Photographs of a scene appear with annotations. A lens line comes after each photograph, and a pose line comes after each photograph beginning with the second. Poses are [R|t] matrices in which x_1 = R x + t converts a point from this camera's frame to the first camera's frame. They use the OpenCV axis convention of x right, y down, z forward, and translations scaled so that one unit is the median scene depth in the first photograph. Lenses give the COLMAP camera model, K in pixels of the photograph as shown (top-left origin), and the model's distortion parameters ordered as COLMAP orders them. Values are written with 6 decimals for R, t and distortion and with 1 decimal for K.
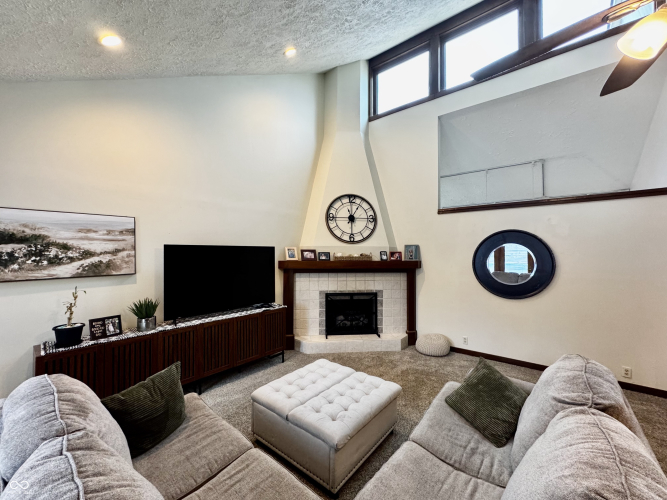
lens RADIAL K [[266.6, 0, 333.2], [0, 266.6, 250.2], [0, 0, 1]] dist [-0.002978, 0.000743]
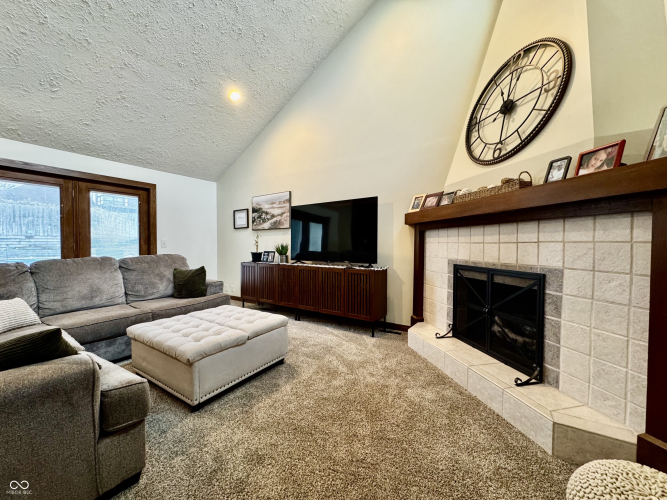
lens RADIAL K [[266.6, 0, 331.0], [0, 266.6, 250.4], [0, 0, 1]] dist [-0.002978, 0.000743]
pose [[0.101914, 0.019673, -0.994599, 0.516143], [0.006413, 0.999771, 0.020432, 0.118885], [0.994773, -0.008461, 0.101764, 0.679518]]
